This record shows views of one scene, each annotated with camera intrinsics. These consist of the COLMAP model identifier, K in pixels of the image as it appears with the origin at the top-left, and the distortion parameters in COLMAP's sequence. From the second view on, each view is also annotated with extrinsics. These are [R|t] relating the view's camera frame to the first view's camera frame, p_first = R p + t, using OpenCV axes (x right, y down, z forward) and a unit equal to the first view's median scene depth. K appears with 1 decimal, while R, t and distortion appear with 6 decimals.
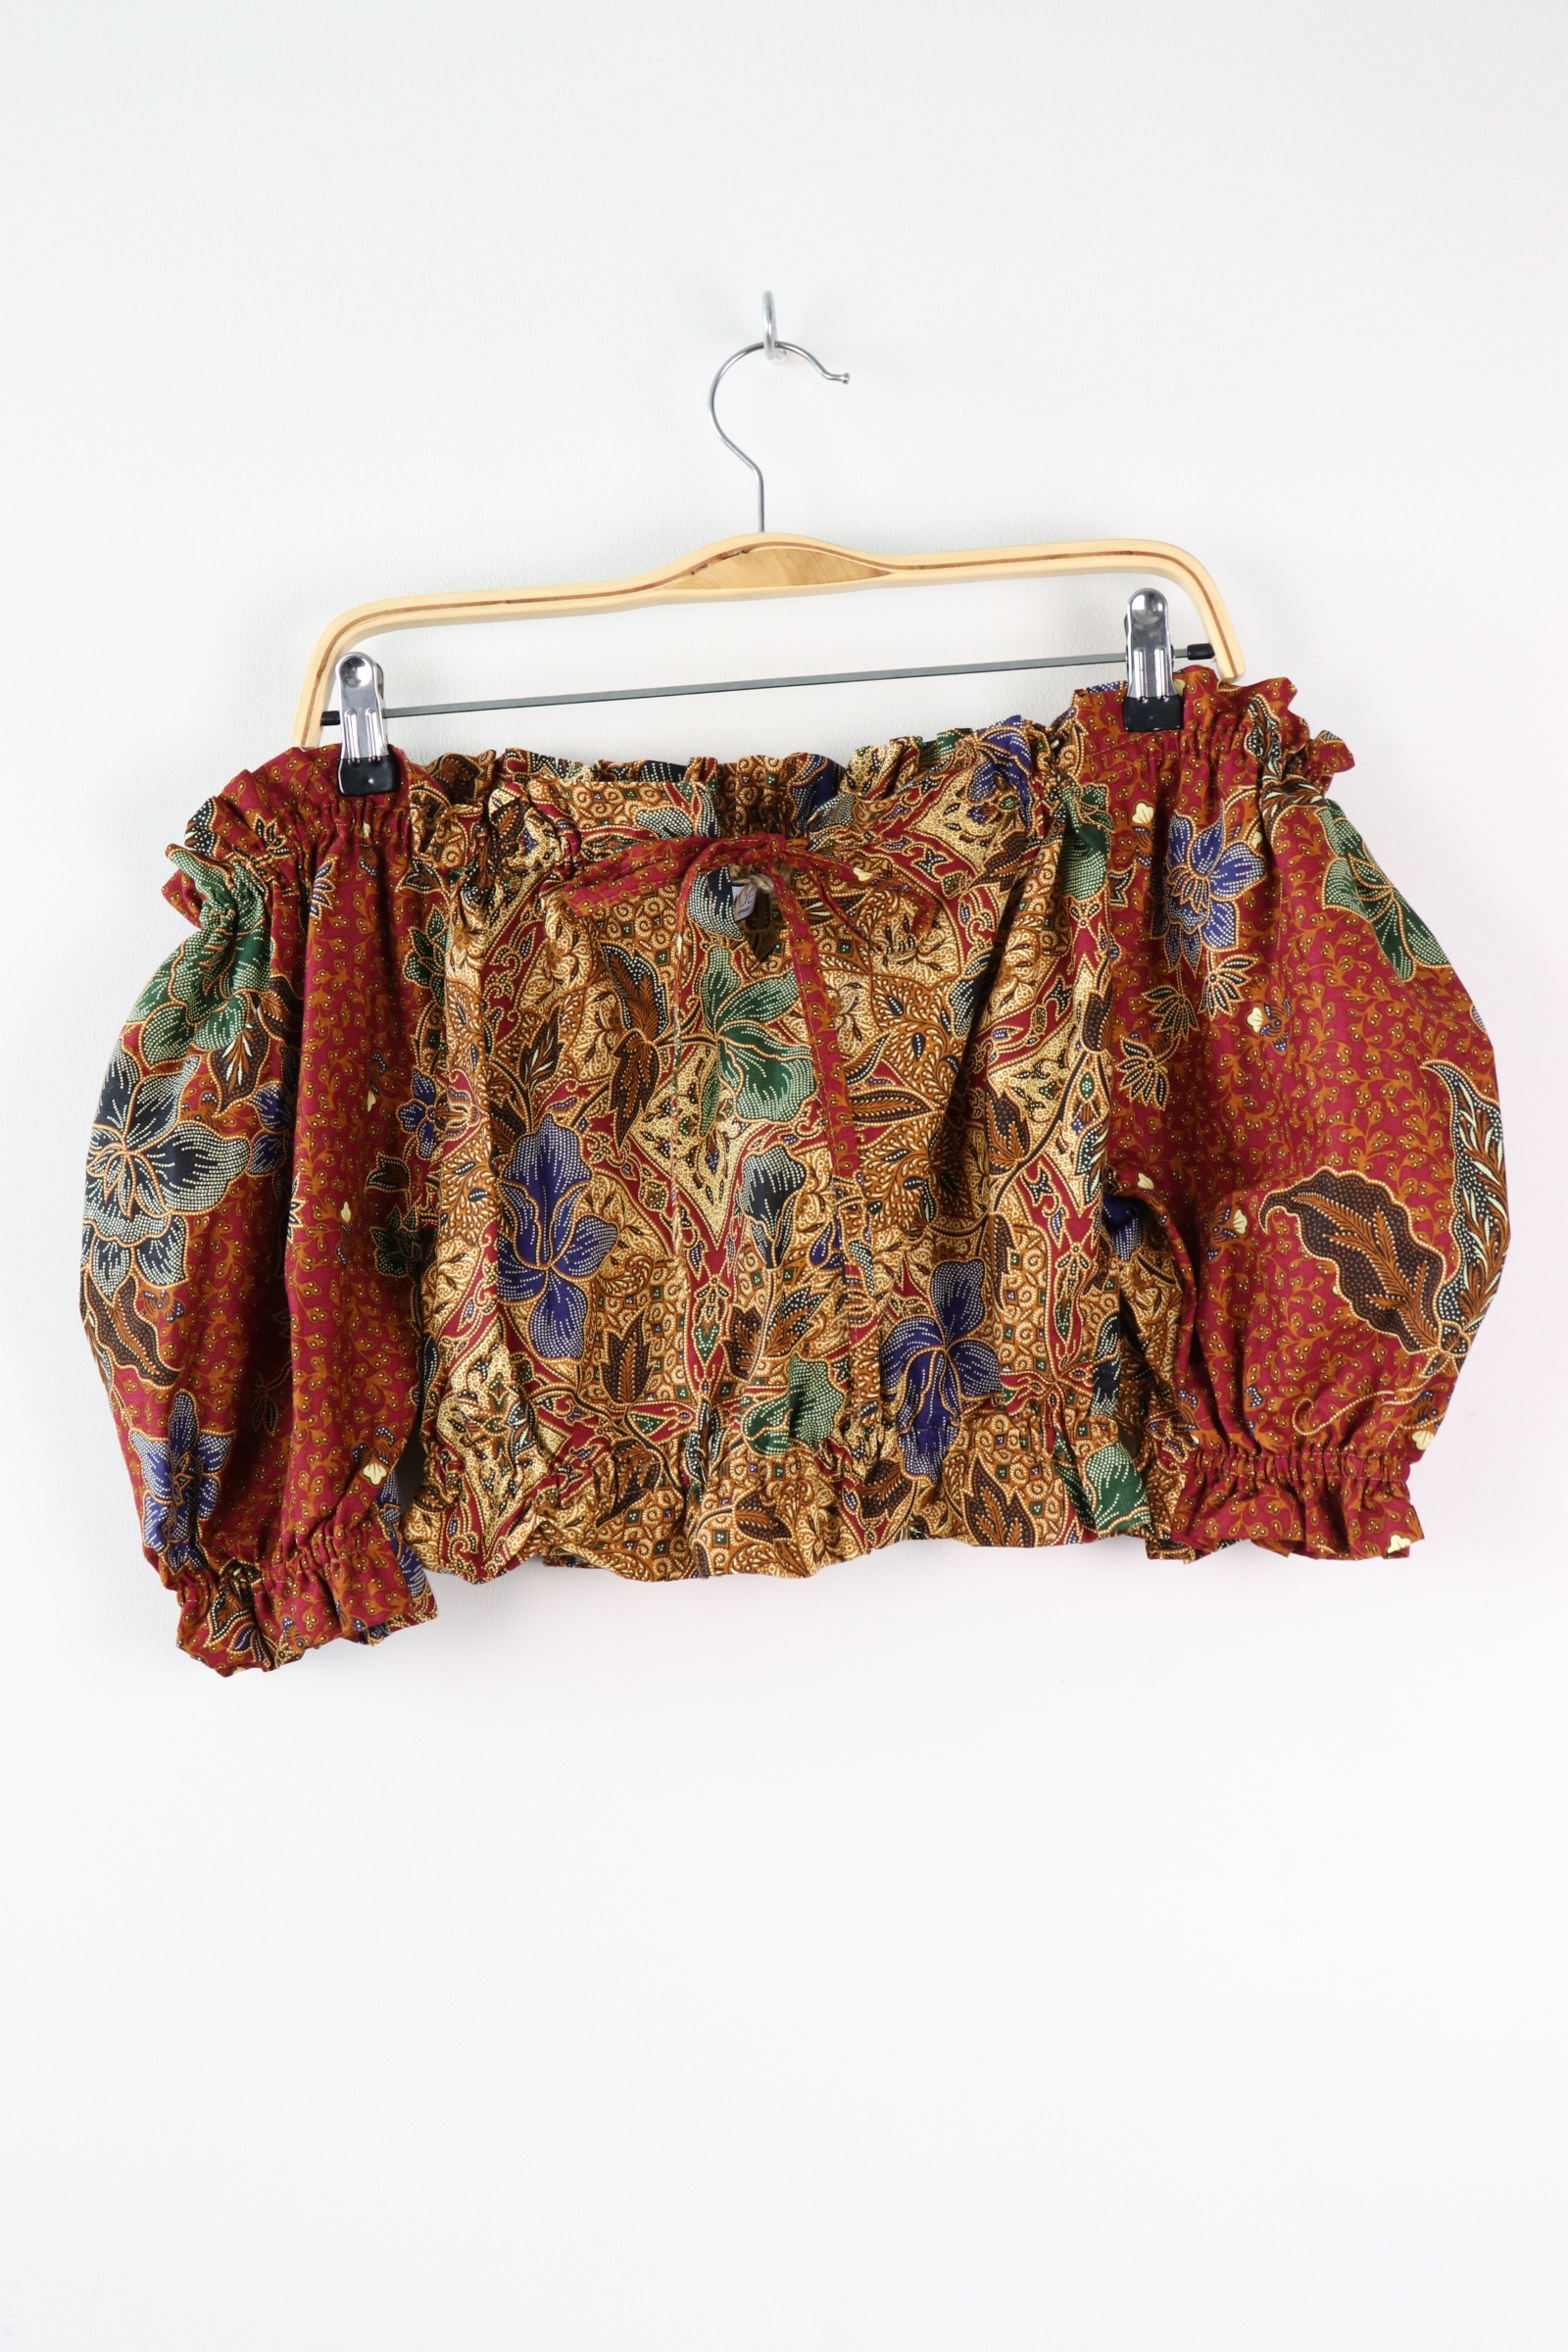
lens RADIAL K [[3244.9, 0, 792.3], [0, 3244.9, 1182.1], [0, 0, 1]] dist [0.125209, 0.000000]
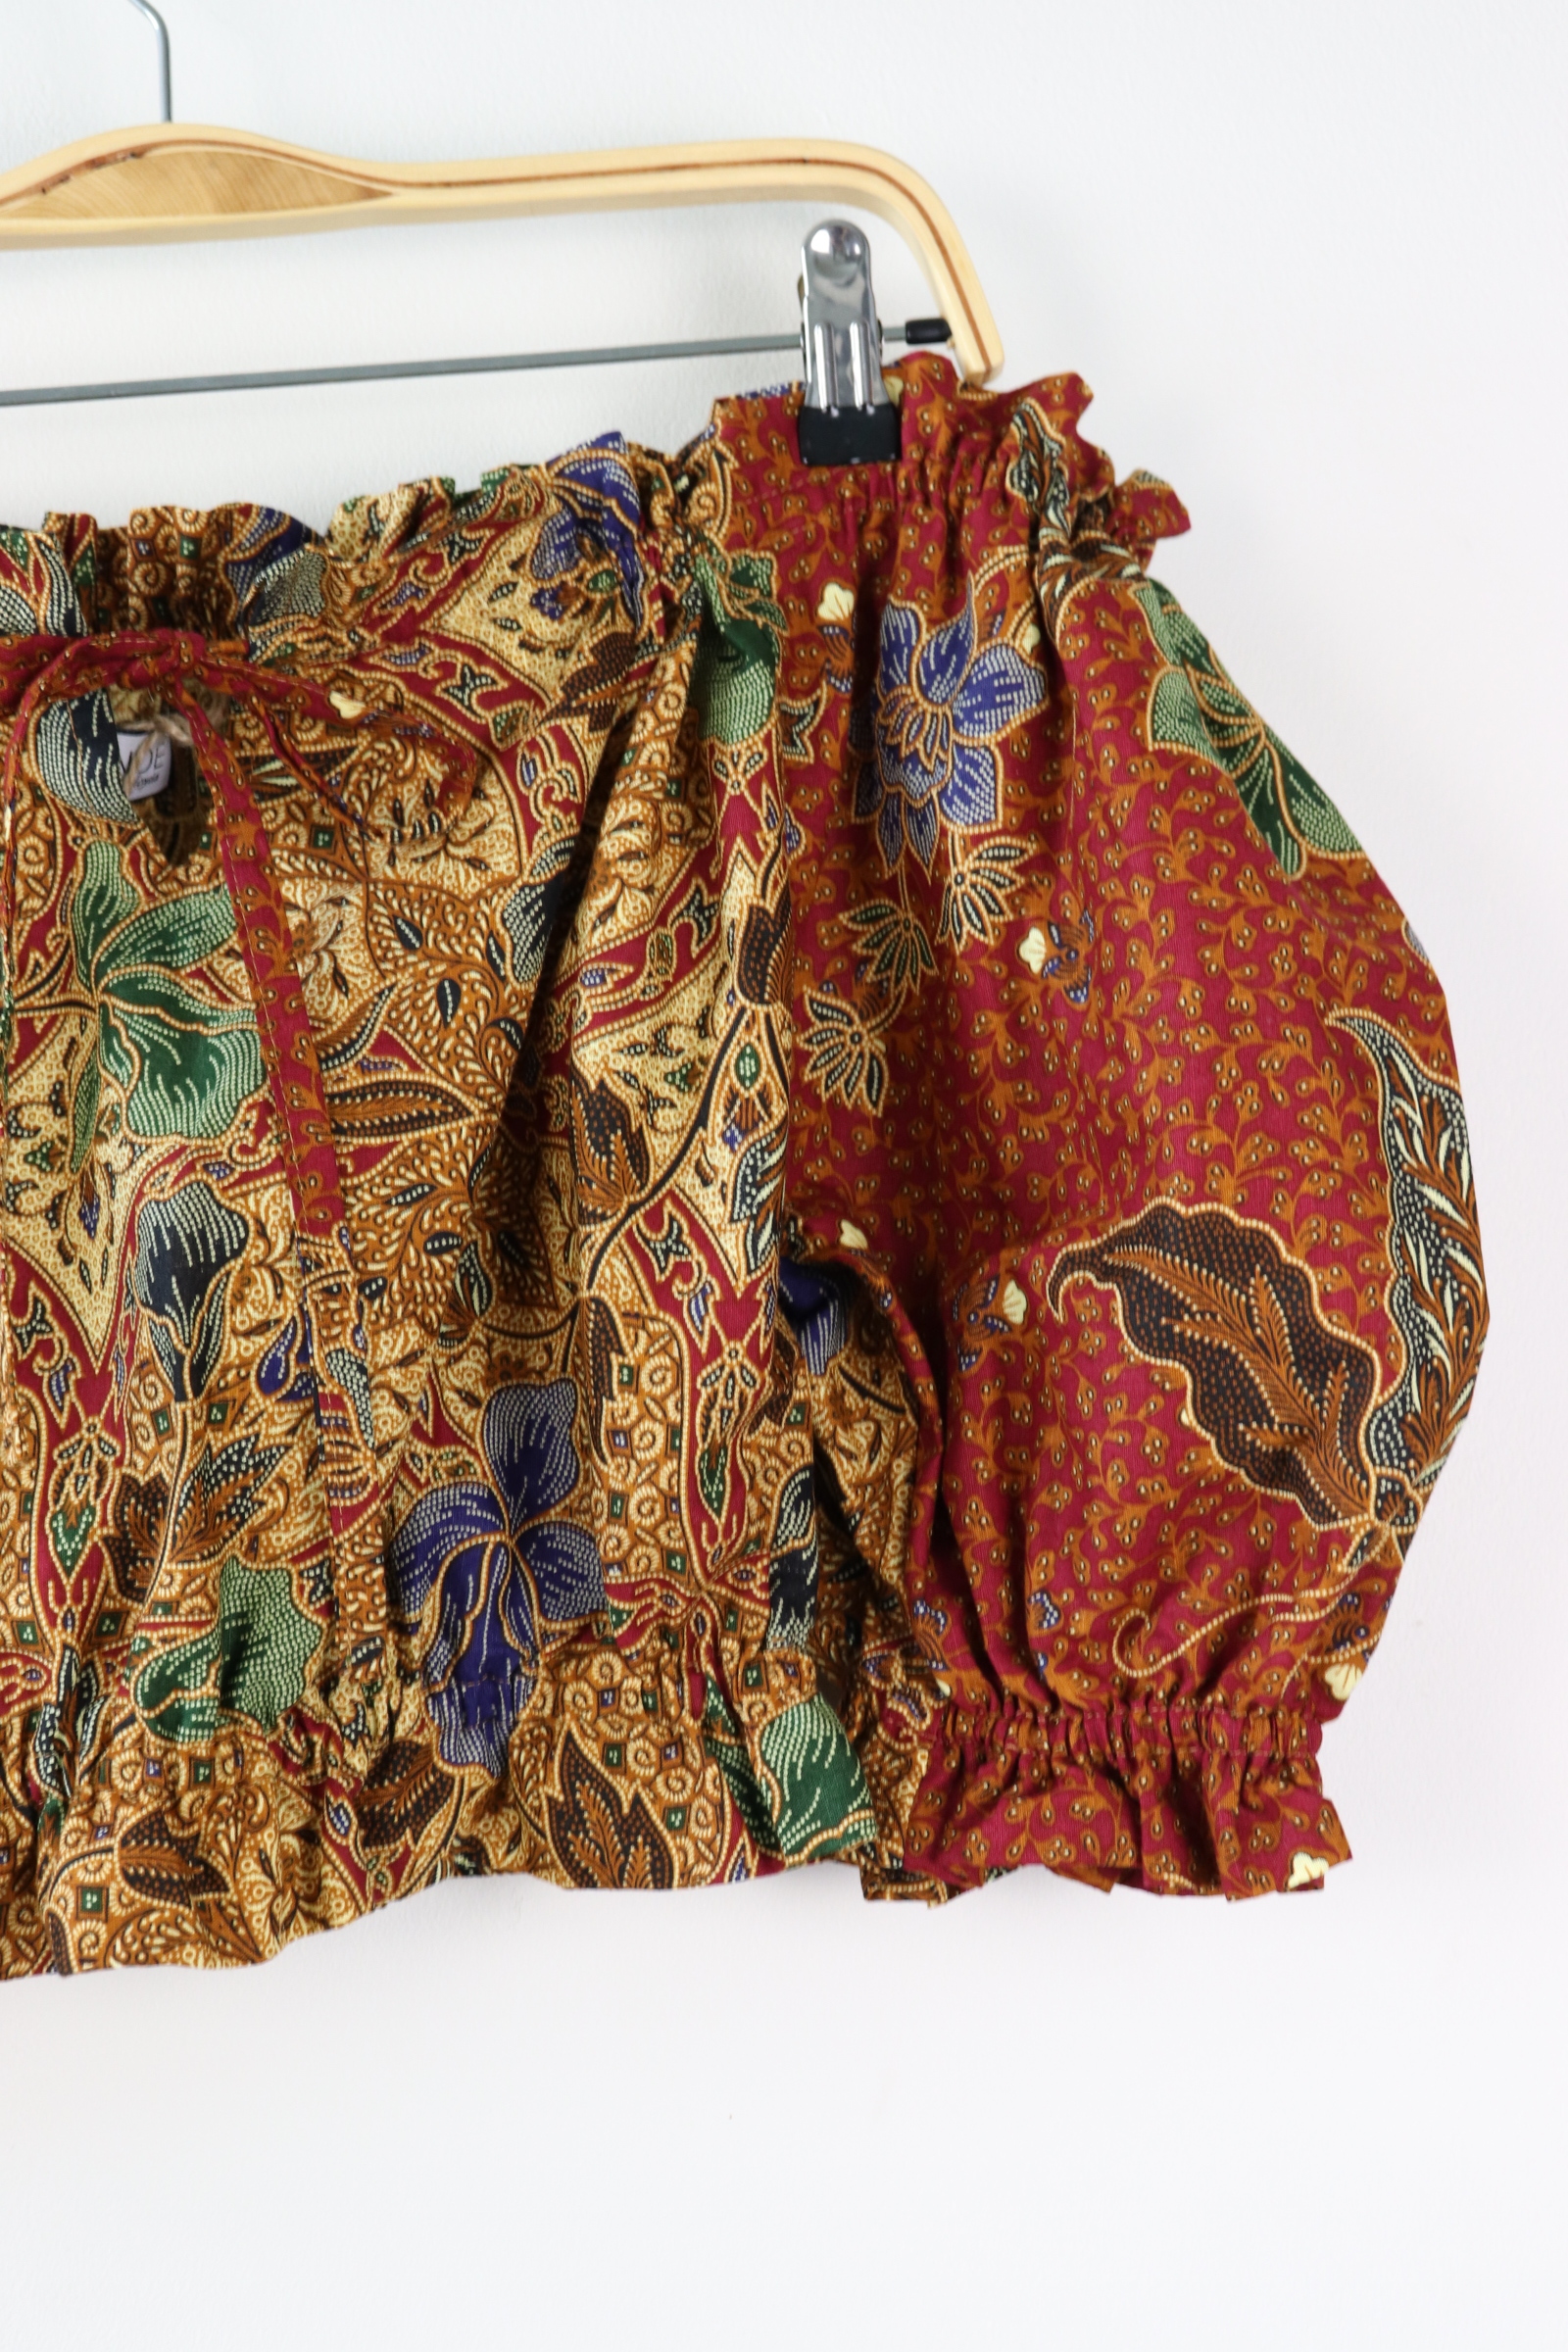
lens RADIAL K [[3874.8, 0, 818.6], [0, 3874.8, 1121.1], [0, 0, 1]] dist [0.317702, 0.000000]
pose [[0.995438, -0.012425, 0.094596, 0.038083], [0.017697, 0.998324, -0.055103, 0.017192], [-0.093753, 0.056526, 0.993990, 0.316431]]
